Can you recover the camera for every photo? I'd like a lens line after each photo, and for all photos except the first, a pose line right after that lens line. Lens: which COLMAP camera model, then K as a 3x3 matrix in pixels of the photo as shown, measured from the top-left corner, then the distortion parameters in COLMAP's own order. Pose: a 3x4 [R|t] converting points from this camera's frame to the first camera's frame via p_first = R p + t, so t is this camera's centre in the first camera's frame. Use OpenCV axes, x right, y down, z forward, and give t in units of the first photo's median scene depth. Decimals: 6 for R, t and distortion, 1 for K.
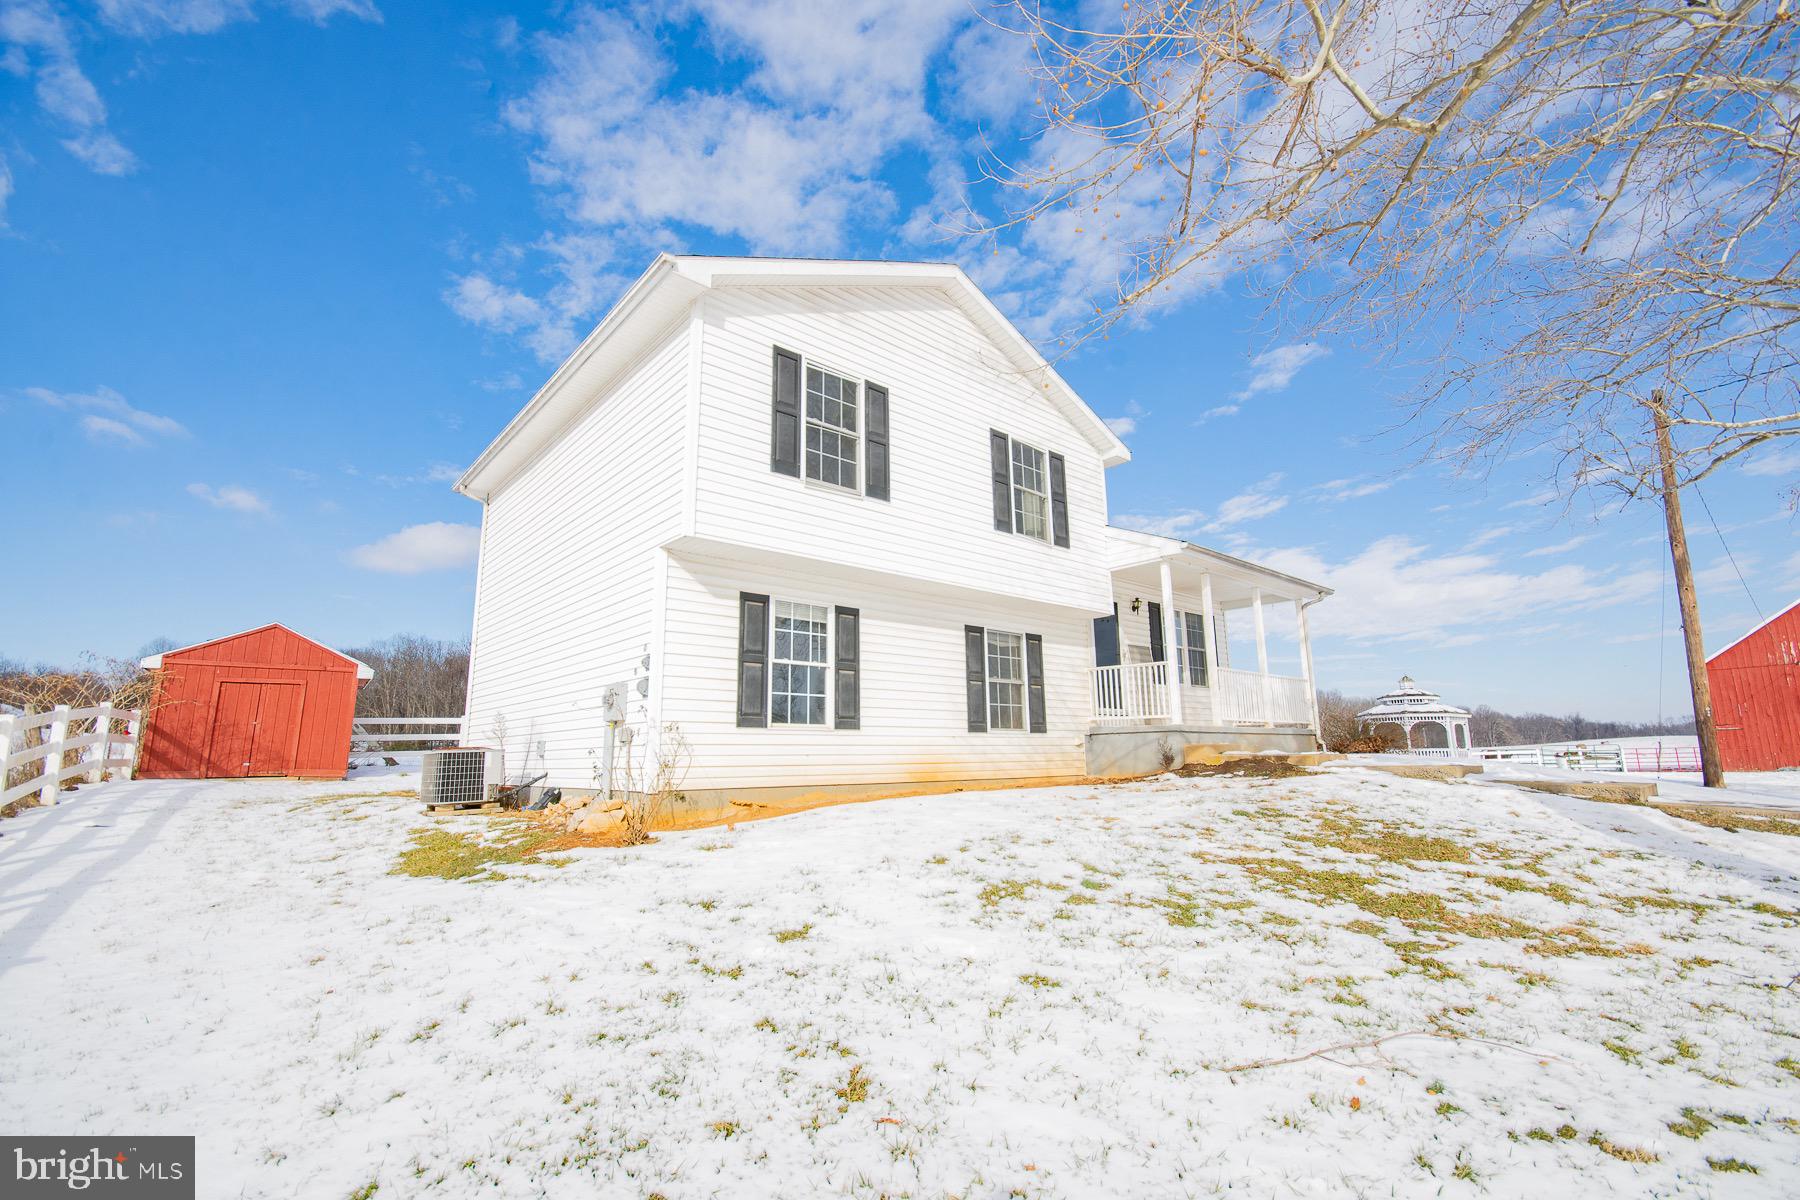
lens RADIAL K [[804.9, 0, 900.0], [0, 804.9, 600.0], [0, 0, 1]] dist [0.014037, -0.000032]
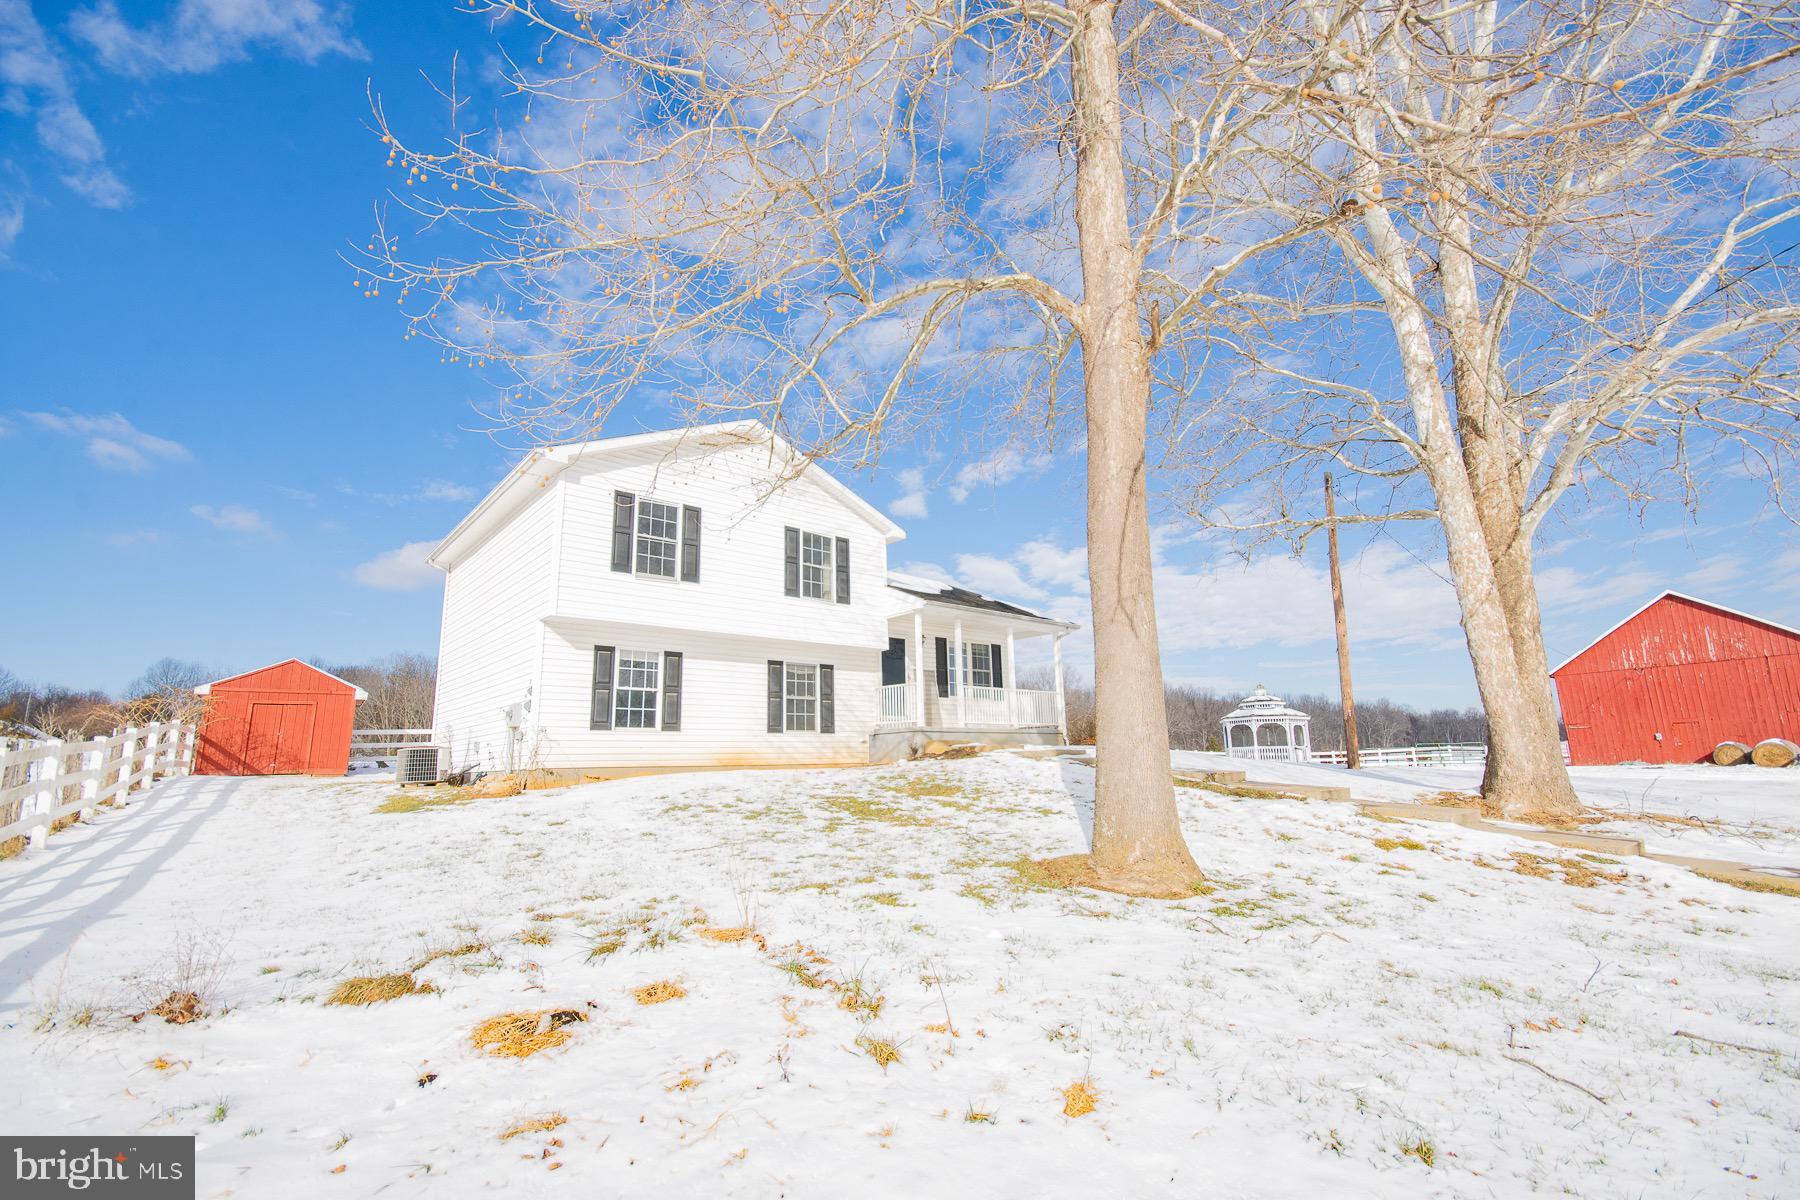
lens RADIAL K [[798.3, 0, 890.8], [0, 798.3, 609.2], [0, 0, 1]] dist [0.021259, 0.000056]
pose [[0.999924, -0.011755, -0.003698, 0.290568], [0.011750, 0.999930, -0.001266, -0.053580], [0.003713, 0.001222, 0.999992, -0.428406]]
